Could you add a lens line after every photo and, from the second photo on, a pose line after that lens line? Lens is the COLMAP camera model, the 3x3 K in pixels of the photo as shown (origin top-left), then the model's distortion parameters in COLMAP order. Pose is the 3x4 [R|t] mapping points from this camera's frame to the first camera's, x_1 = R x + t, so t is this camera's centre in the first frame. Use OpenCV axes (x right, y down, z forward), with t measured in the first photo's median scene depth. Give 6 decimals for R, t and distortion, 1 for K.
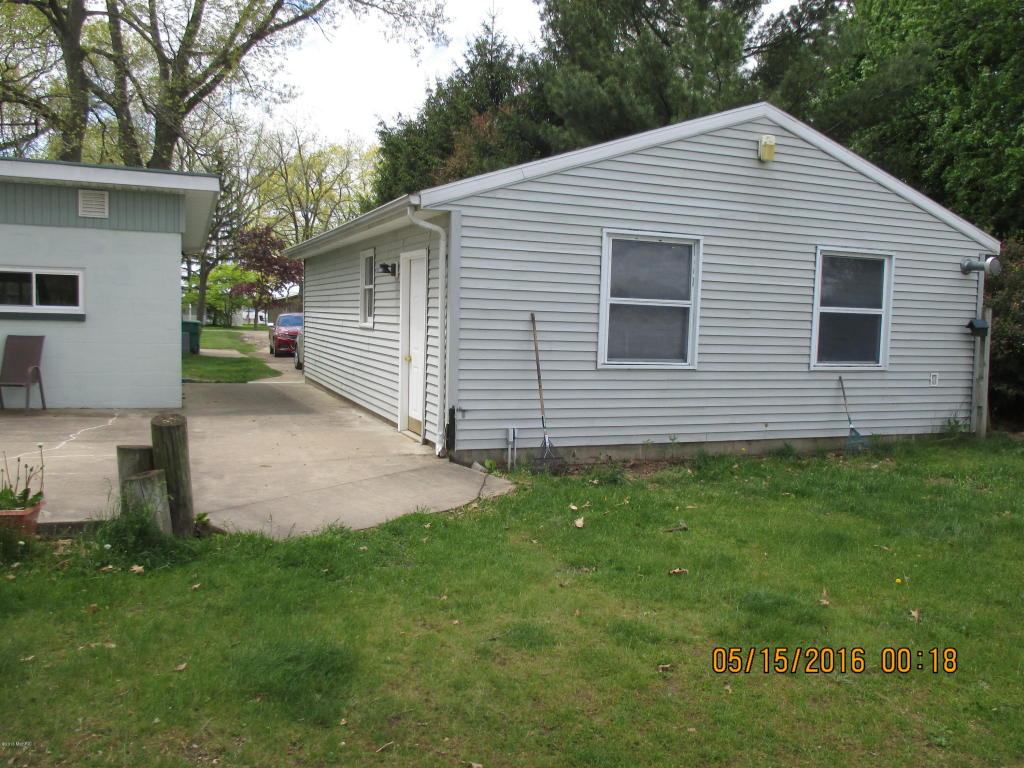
lens RADIAL K [[849.3, 0, 512.4], [0, 849.3, 382.5], [0, 0, 1]] dist [-0.035225, 0.026735]
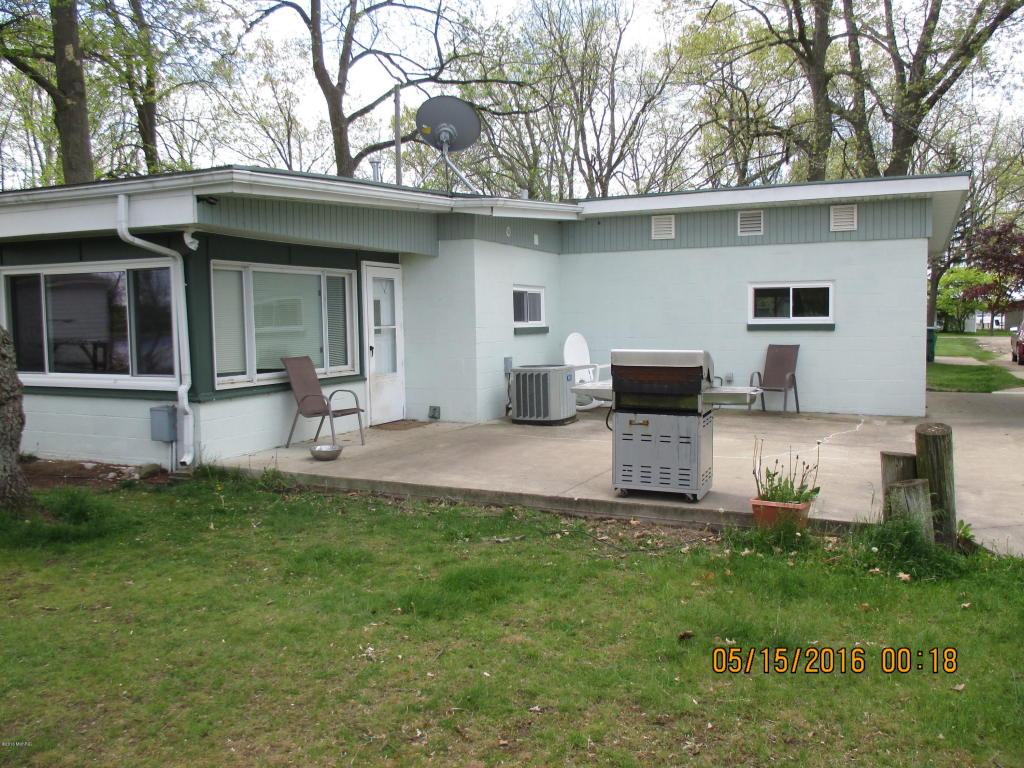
lens RADIAL K [[849.3, 0, 521.6], [0, 849.3, 377.8], [0, 0, 1]] dist [-0.035225, 0.026735]
pose [[0.703316, 0.012303, -0.710771, -0.028769], [-0.023003, 0.999720, -0.005458, 0.001007], [0.710505, 0.020188, 0.703402, -0.014387]]
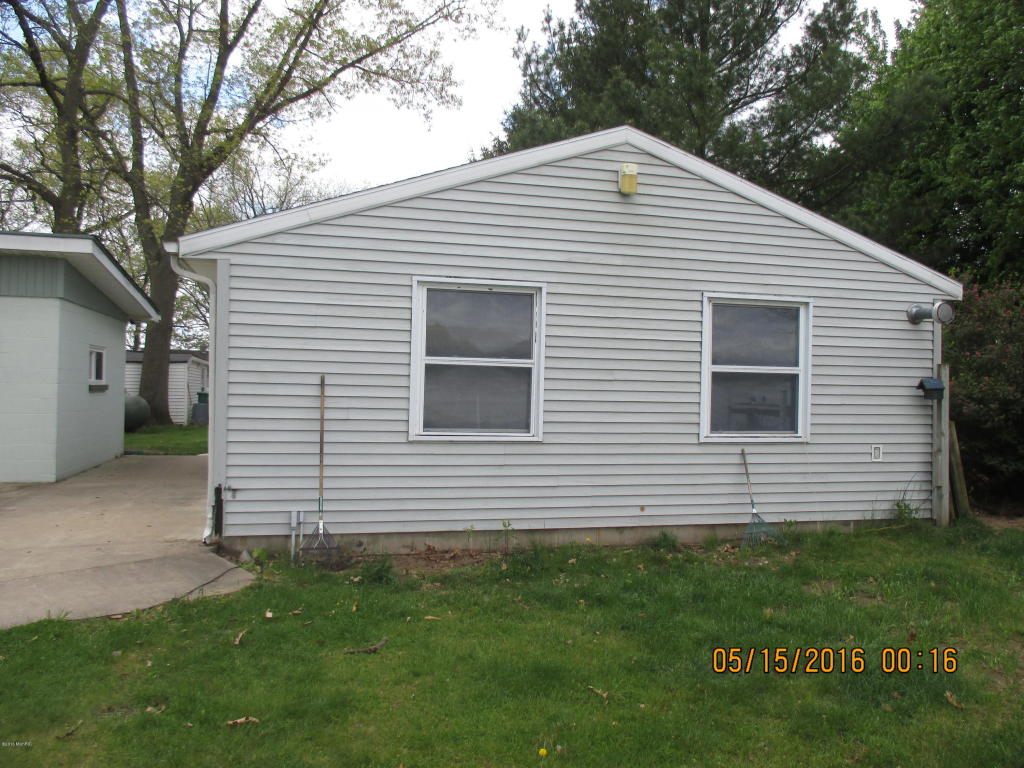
lens RADIAL K [[849.3, 0, 518.8], [0, 849.3, 380.7], [0, 0, 1]] dist [-0.035225, 0.026735]
pose [[0.991826, -0.009438, -0.127245, 0.301830], [-0.001297, 0.996463, -0.084019, -0.004486], [0.127588, 0.083497, 0.988306, 0.166803]]
